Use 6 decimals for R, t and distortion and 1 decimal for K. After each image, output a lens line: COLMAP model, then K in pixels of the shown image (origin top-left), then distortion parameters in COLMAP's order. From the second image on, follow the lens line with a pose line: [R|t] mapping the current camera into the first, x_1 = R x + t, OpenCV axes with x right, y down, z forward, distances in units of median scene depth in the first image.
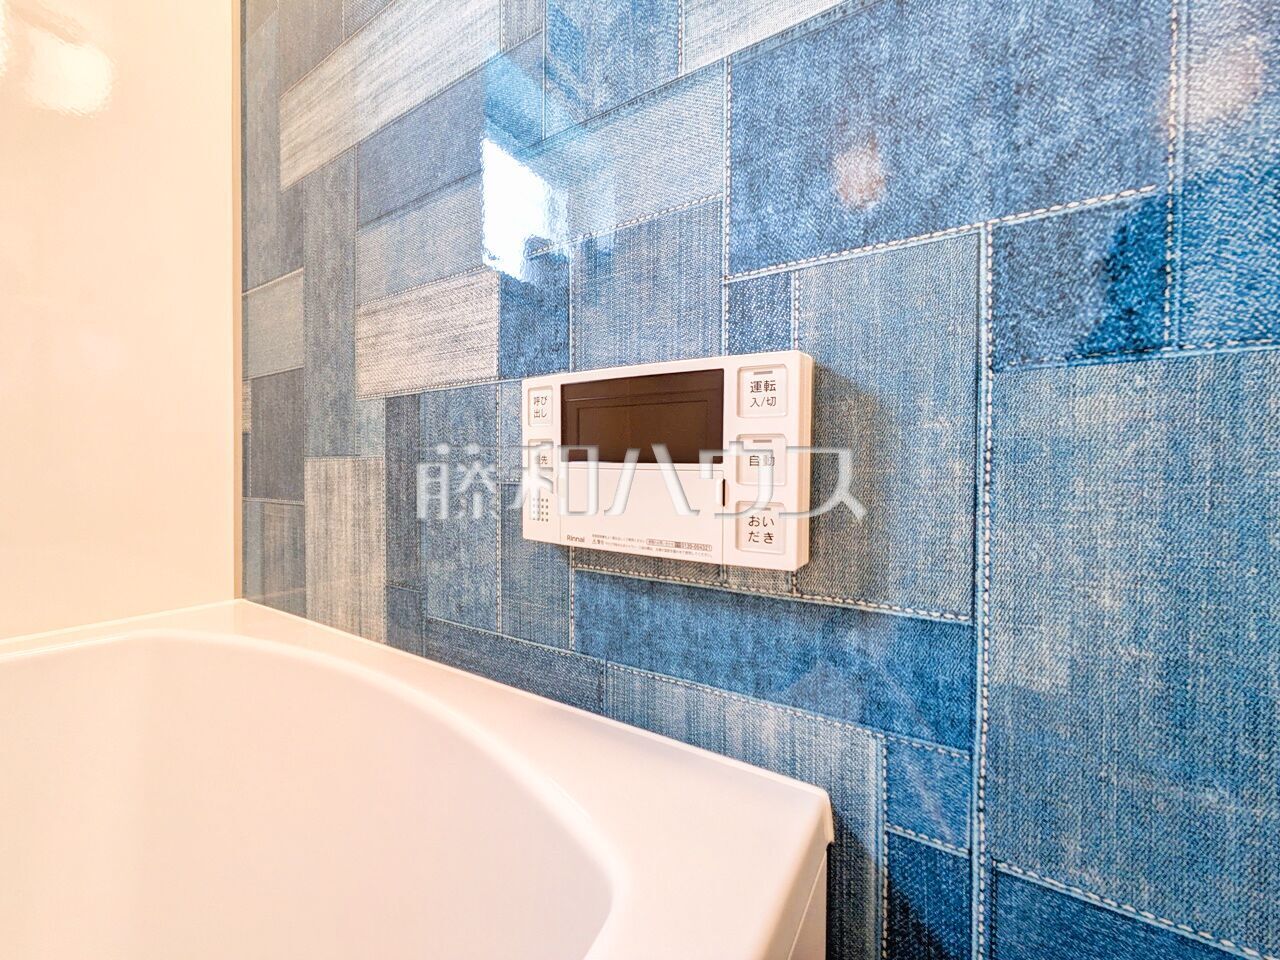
lens RADIAL K [[505.2, 0, 638.4], [0, 505.2, 482.8], [0, 0, 1]] dist [-0.000438, 0.000024]
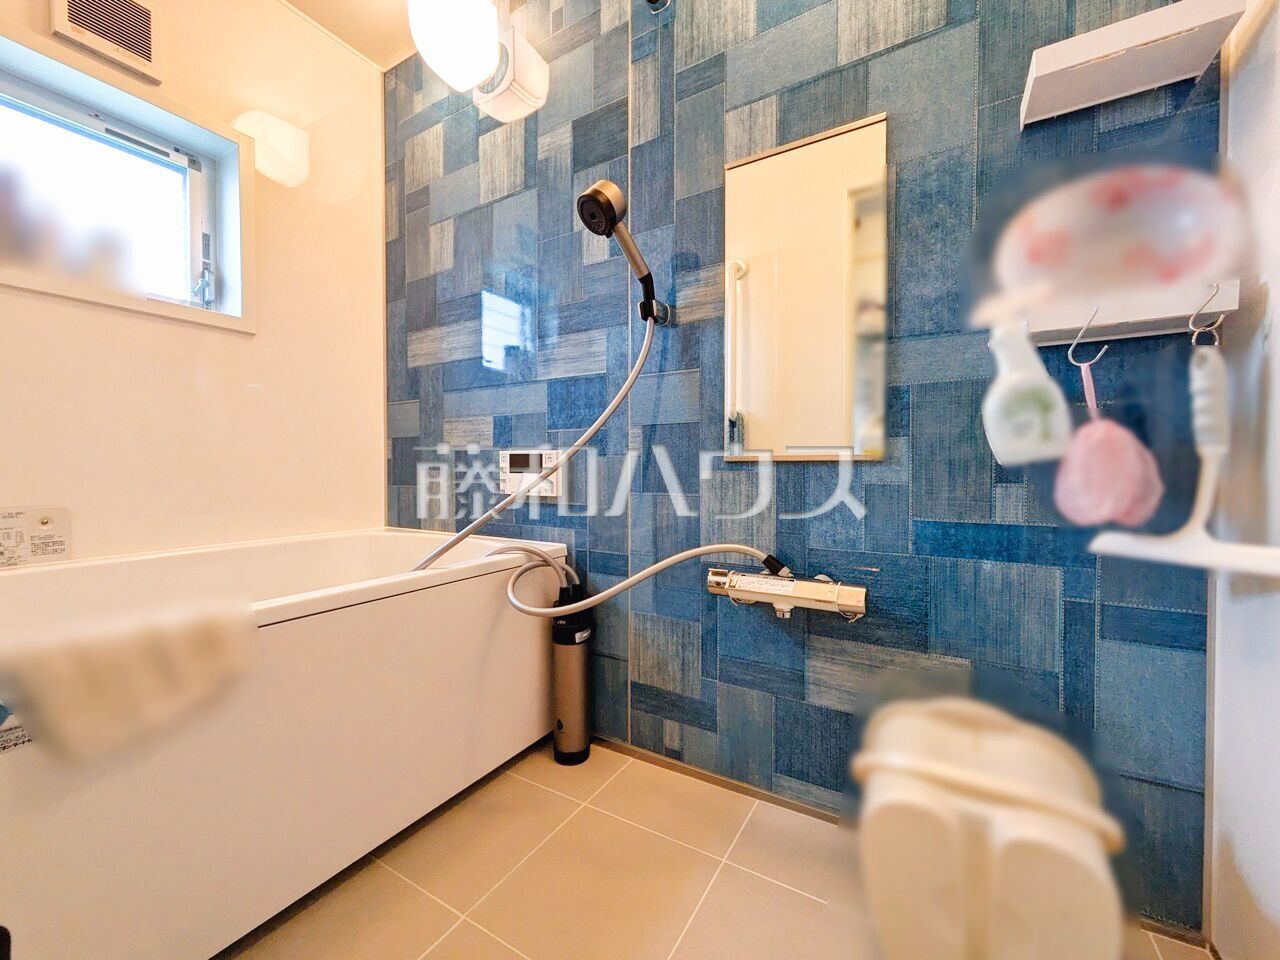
lens RADIAL K [[505.2, 0, 649.5], [0, 505.2, 479.3], [0, 0, 1]] dist [-0.000438, 0.000024]
pose [[0.999280, -0.008460, 0.036994, 0.702168], [0.008377, 0.999962, 0.002400, 0.004620], [-0.037013, -0.002088, 0.999313, -2.641715]]
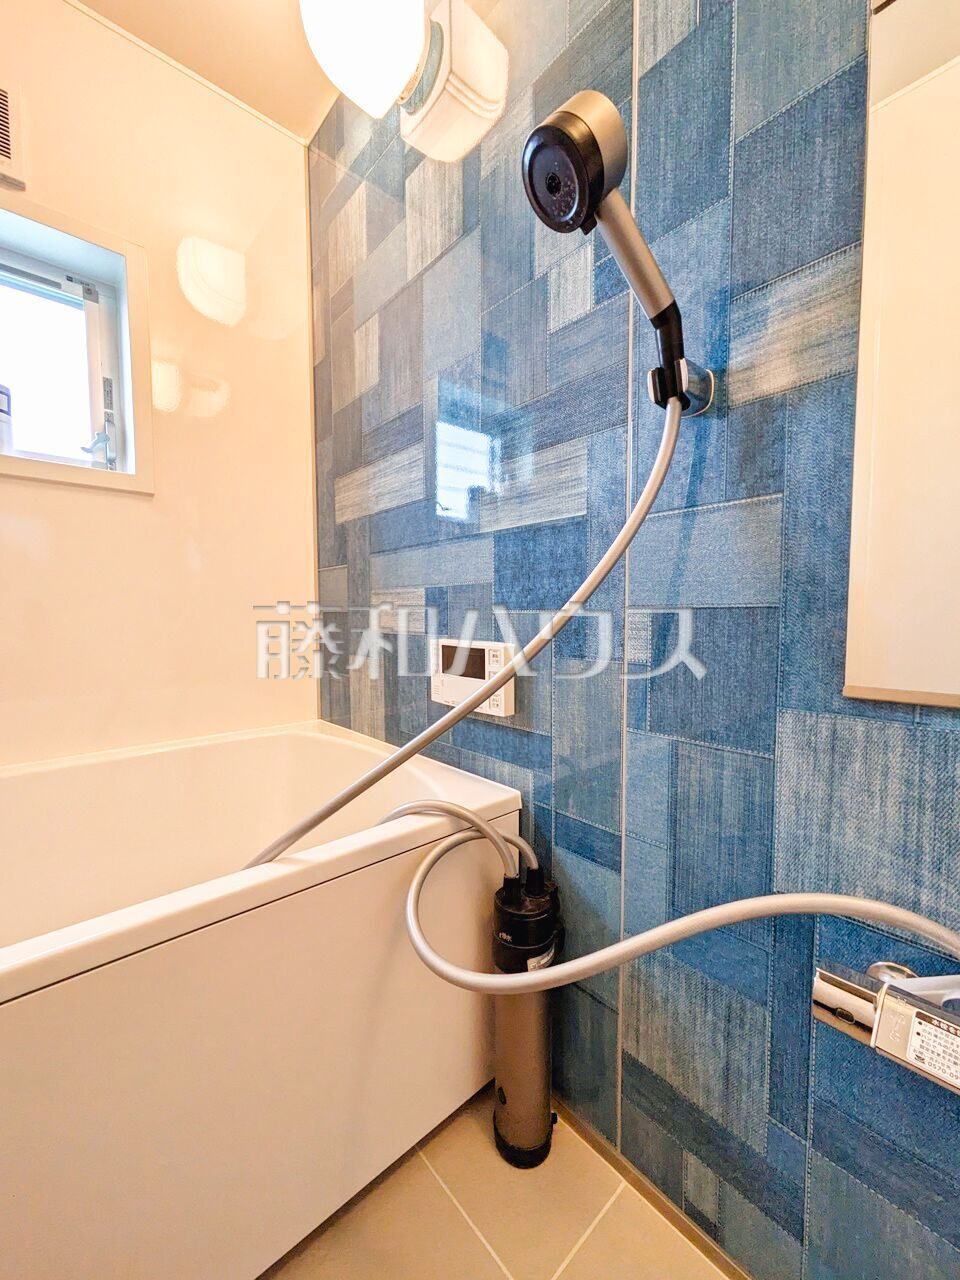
lens RADIAL K [[505.2, 0, 481.9], [0, 505.2, 646.1], [0, 0, 1]] dist [-0.000438, 0.000024]
pose [[0.961632, 0.006176, -0.274274, 0.693989], [0.006170, 0.999007, 0.044127, -0.267701], [0.274274, -0.044126, 0.960639, -1.340753]]
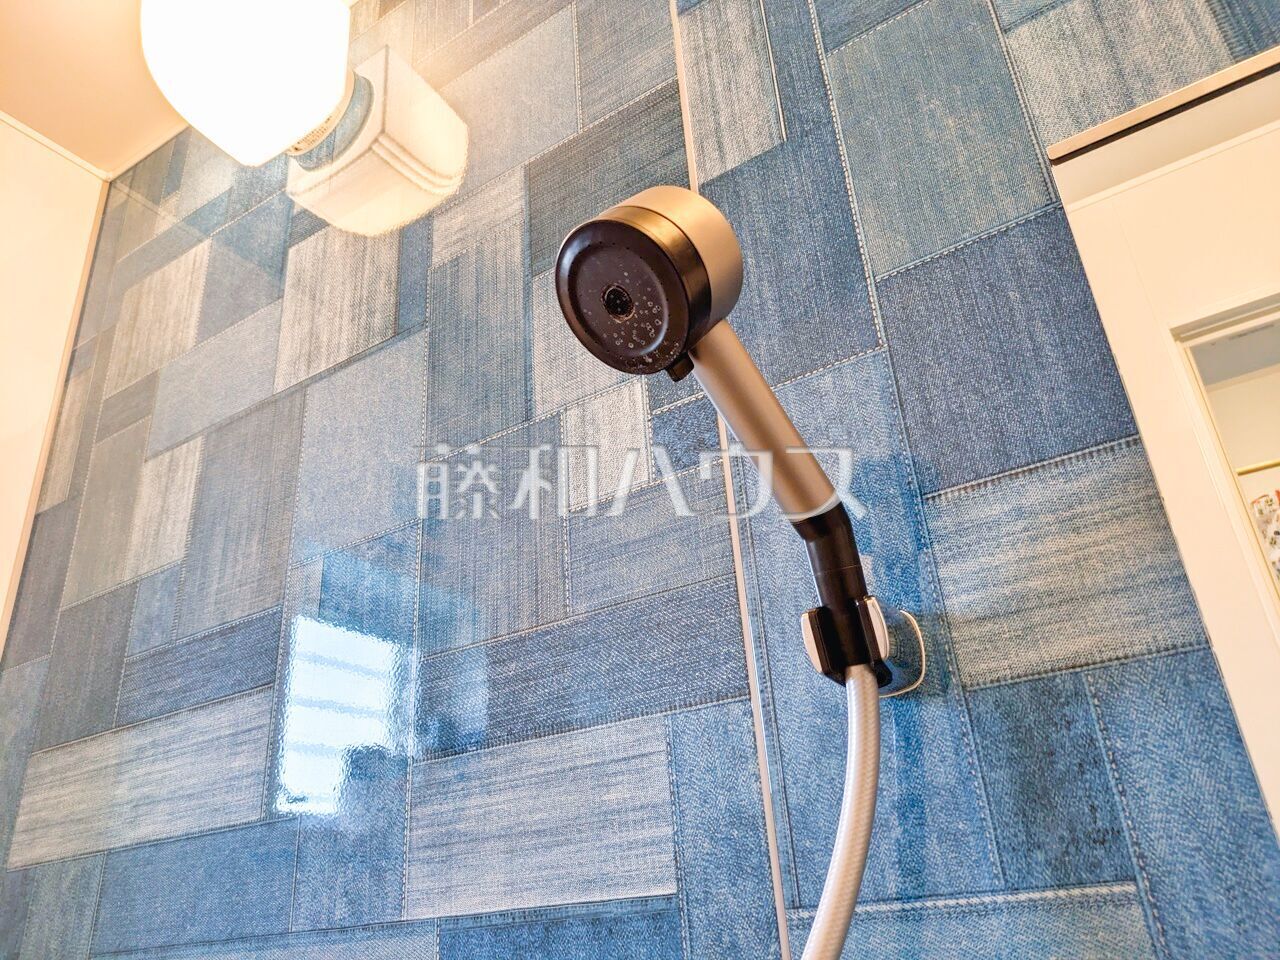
lens RADIAL K [[955.5, 0, 625.1], [0, 955.5, 489.2], [0, 0, 1]] dist [0.032324, -0.017475]
pose [[0.997583, -0.066925, 0.018682, 0.489719], [0.068151, 0.890015, -0.450810, -0.551995], [0.013543, 0.450993, 0.892425, -1.067524]]
